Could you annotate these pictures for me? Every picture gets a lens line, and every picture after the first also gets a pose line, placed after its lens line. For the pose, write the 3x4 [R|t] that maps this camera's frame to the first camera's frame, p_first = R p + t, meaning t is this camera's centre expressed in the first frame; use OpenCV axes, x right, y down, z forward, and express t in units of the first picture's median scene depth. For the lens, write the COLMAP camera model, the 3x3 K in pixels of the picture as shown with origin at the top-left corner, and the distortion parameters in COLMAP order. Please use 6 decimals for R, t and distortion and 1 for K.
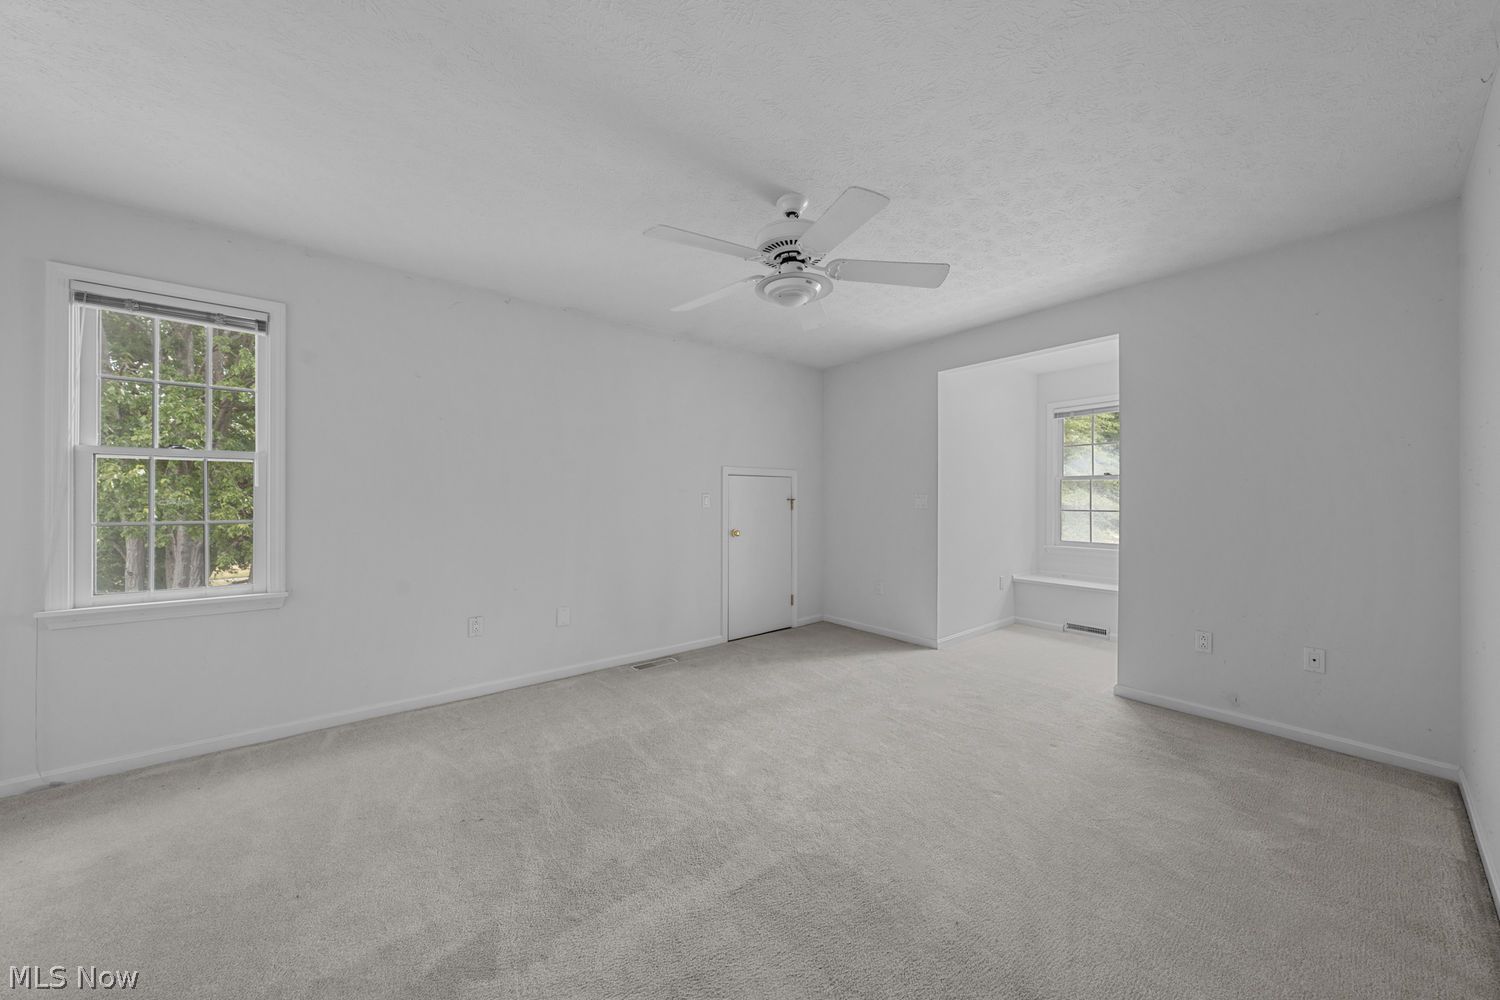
lens RADIAL K [[514.5, 0, 756.9], [0, 514.5, 499.8], [0, 0, 1]] dist [-0.000299, 0.000002]
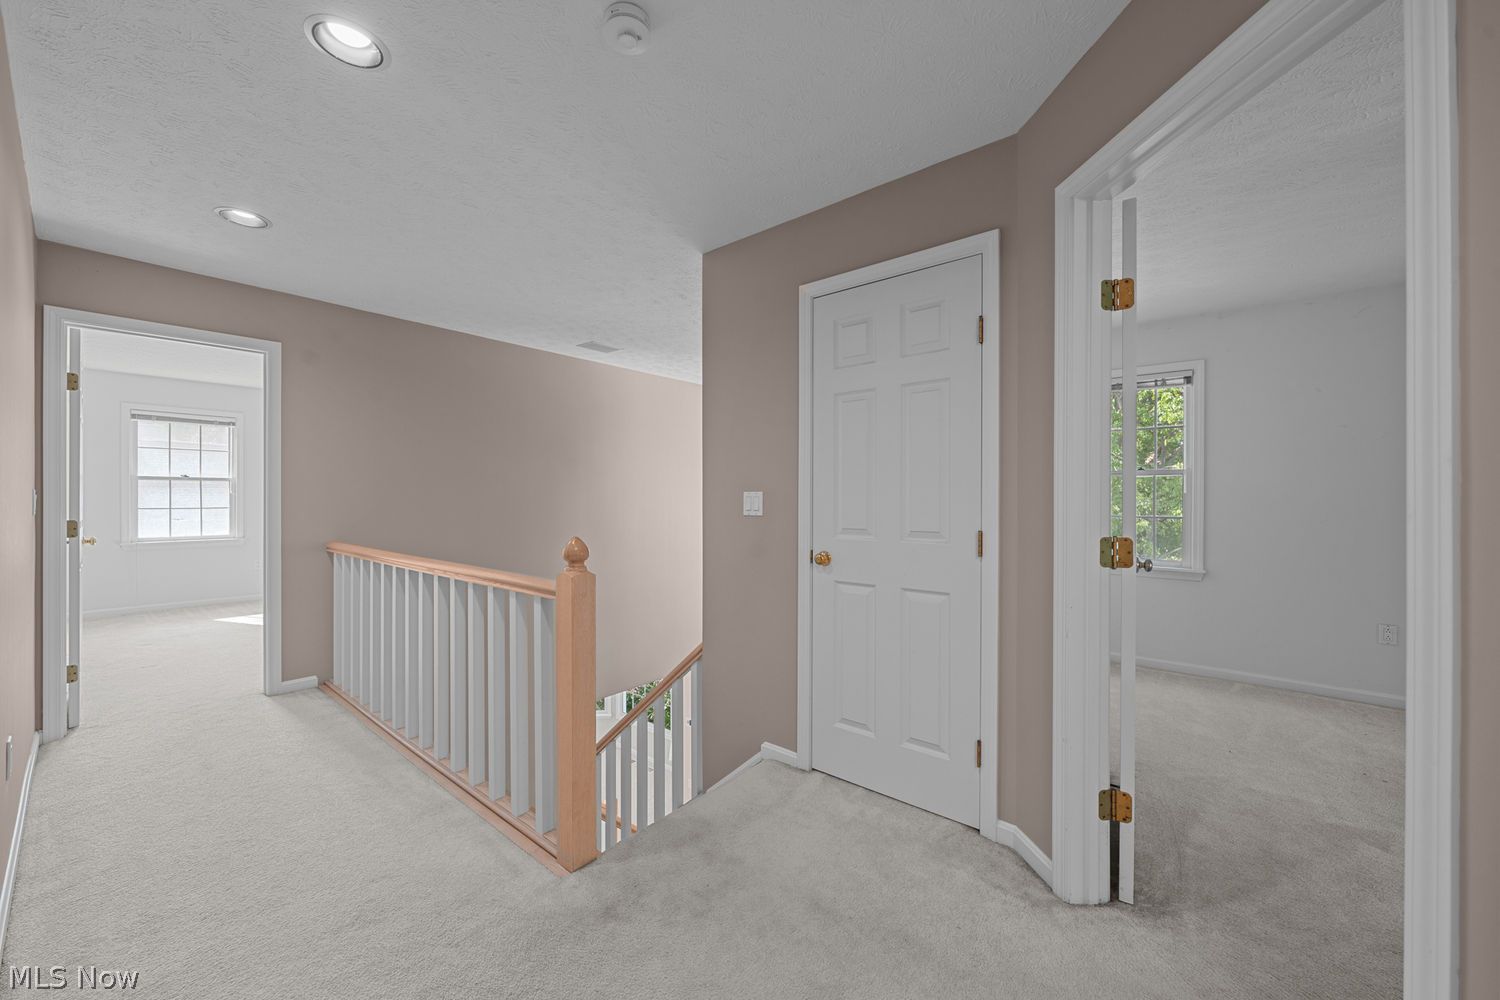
lens RADIAL K [[557.9, 0, 751.4], [0, 557.9, 495.9], [0, 0, 1]] dist [-0.001753, -0.000191]
pose [[0.198991, 0.000784, -0.980001, 0.302863], [-0.010933, 0.999939, -0.001420, -0.004804], [0.979940, 0.010997, 0.198987, -0.484461]]
